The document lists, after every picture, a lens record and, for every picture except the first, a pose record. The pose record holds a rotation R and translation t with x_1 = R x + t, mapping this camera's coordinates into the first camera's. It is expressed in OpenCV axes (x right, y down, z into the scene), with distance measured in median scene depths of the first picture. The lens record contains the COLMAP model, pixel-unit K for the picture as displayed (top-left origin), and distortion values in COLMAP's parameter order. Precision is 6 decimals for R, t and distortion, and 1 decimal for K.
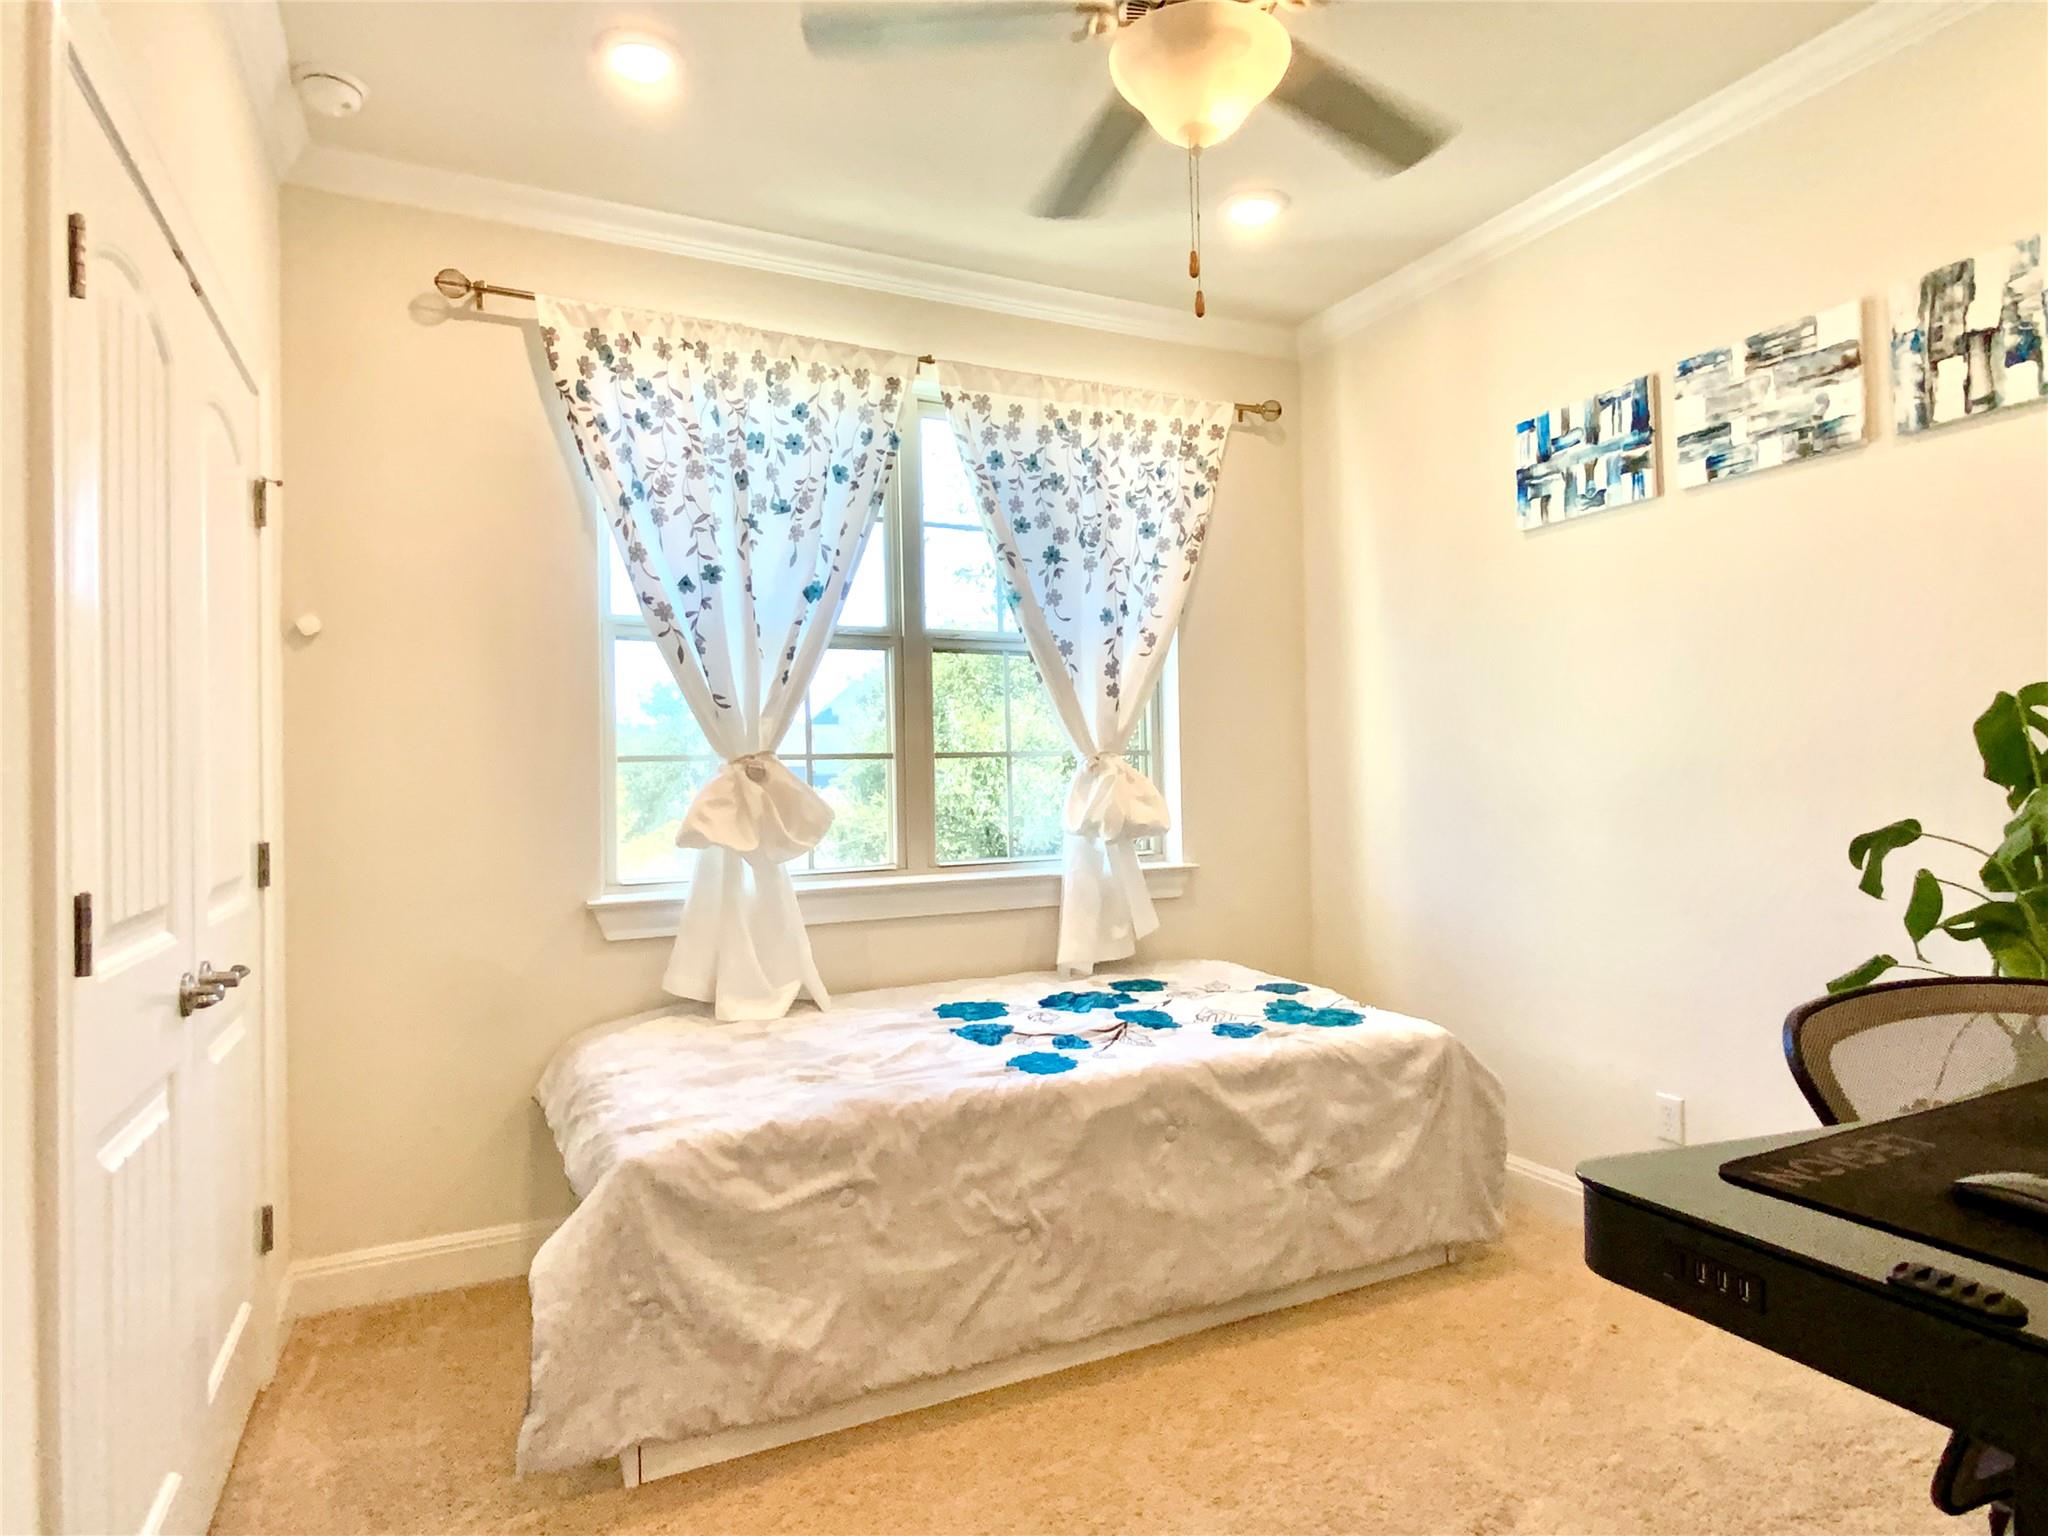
lens RADIAL K [[1125.9, 0, 1022.5], [0, 1125.9, 763.1], [0, 0, 1]] dist [-0.001357, -0.000849]
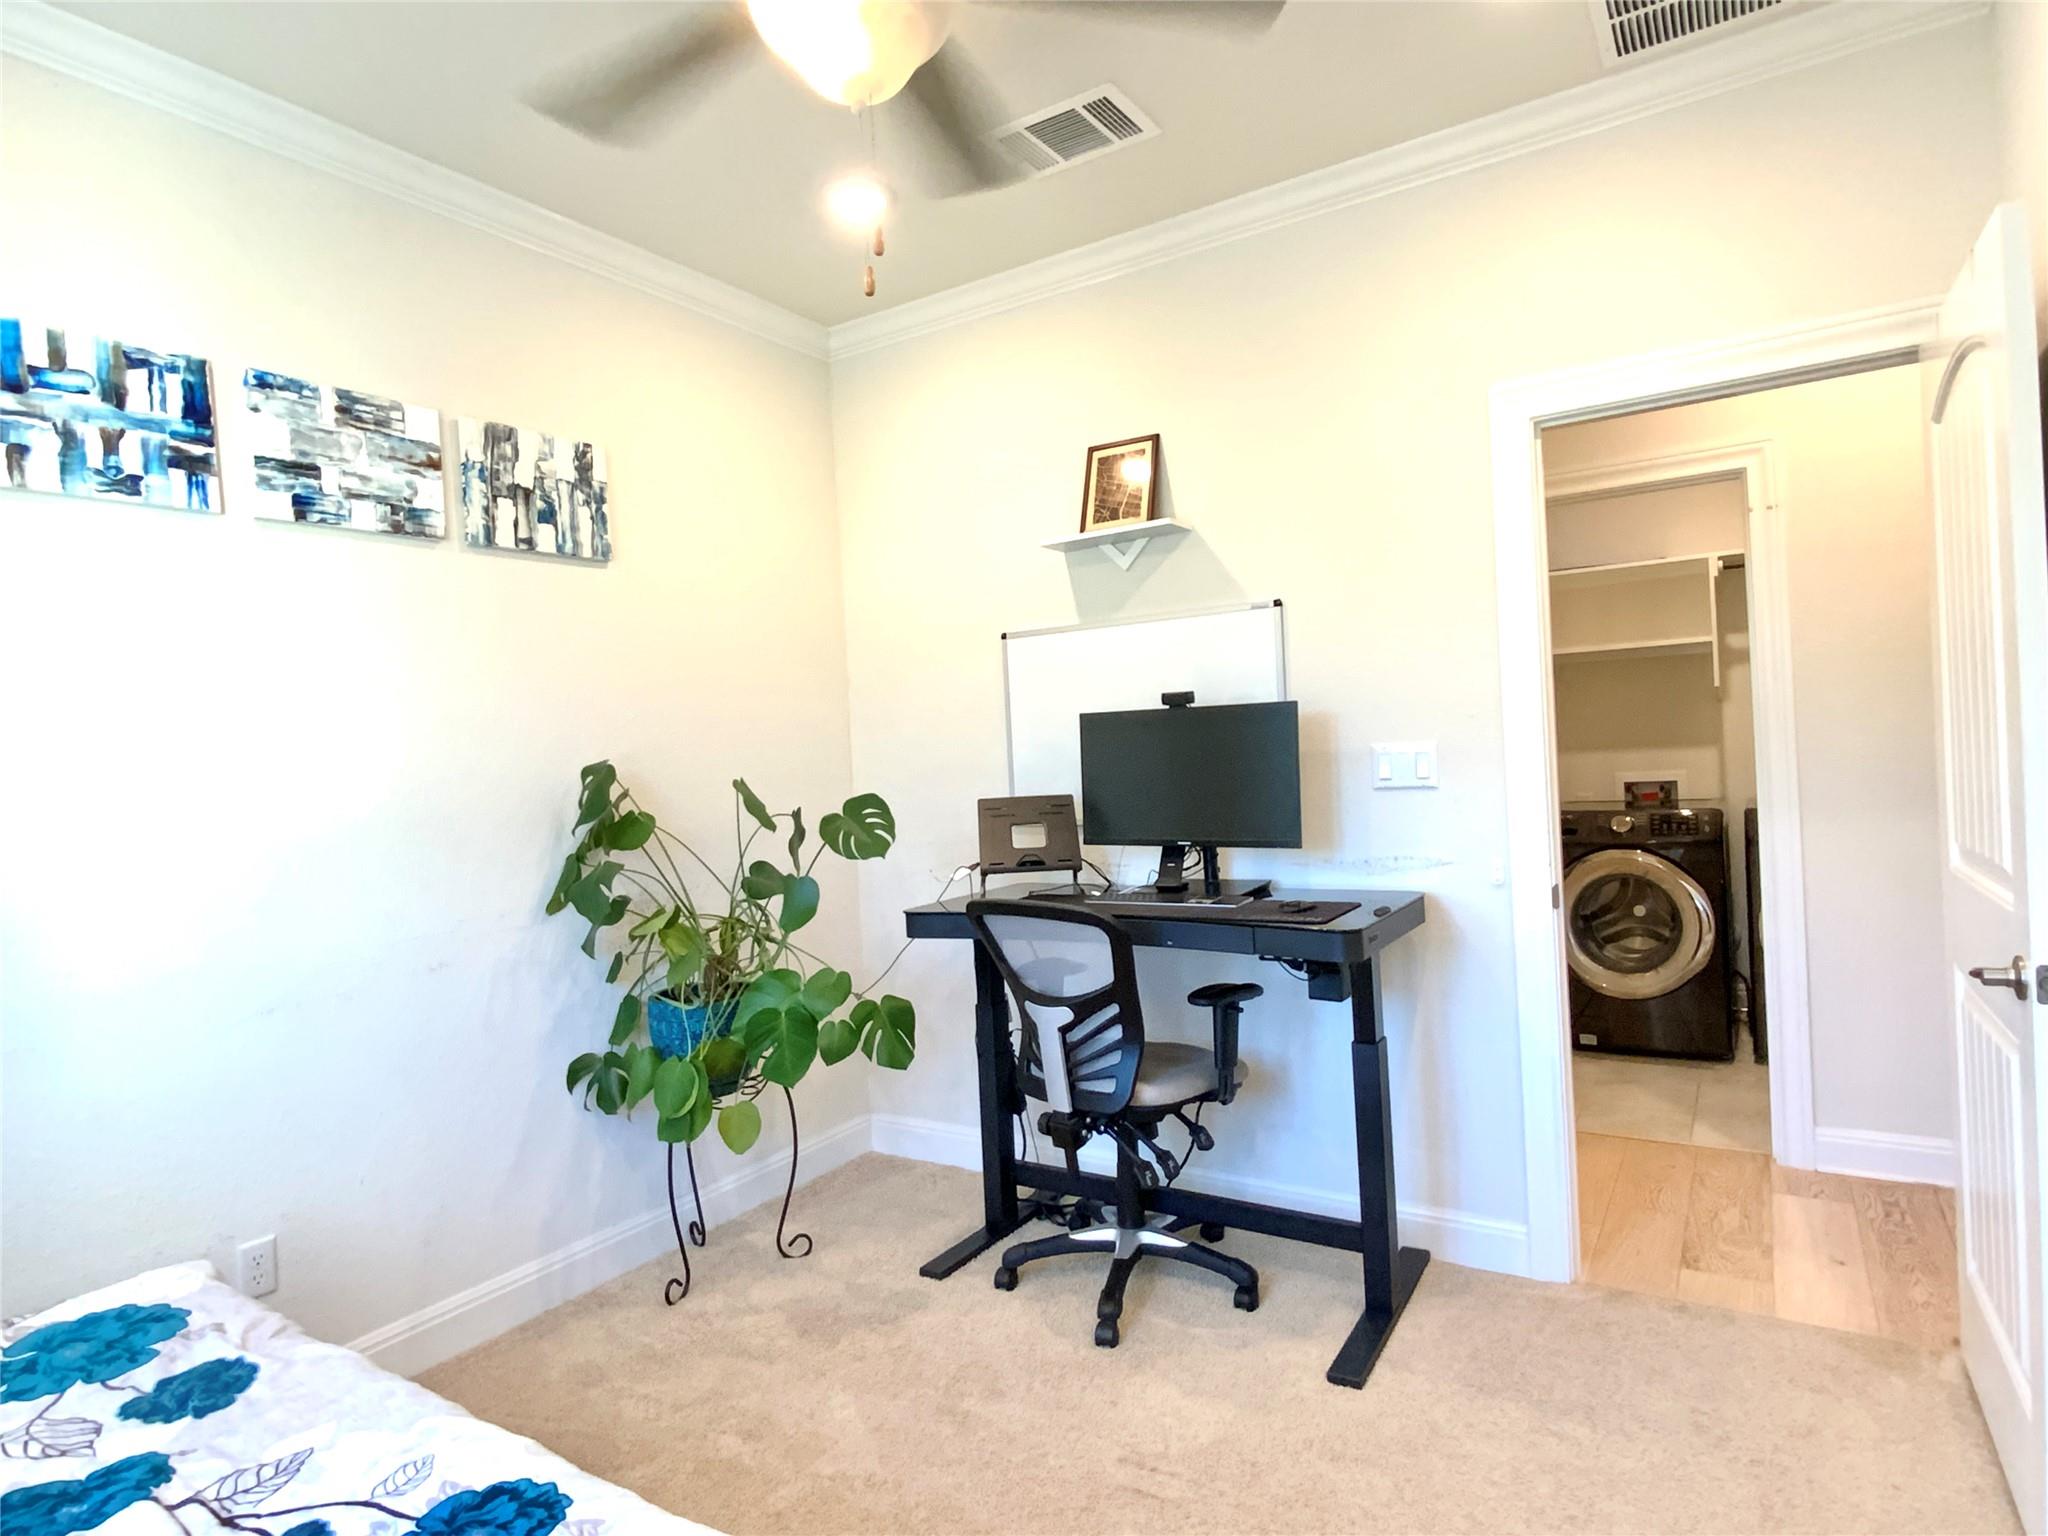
lens RADIAL K [[1125.9, 0, 1022.5], [0, 1125.9, 763.1], [0, 0, 1]] dist [-0.001357, -0.000849]
pose [[-0.523651, 0.036299, 0.851159, -0.471460], [0.054619, 0.998467, -0.008979, -0.018202], [-0.850180, 0.041787, -0.524831, 1.030157]]
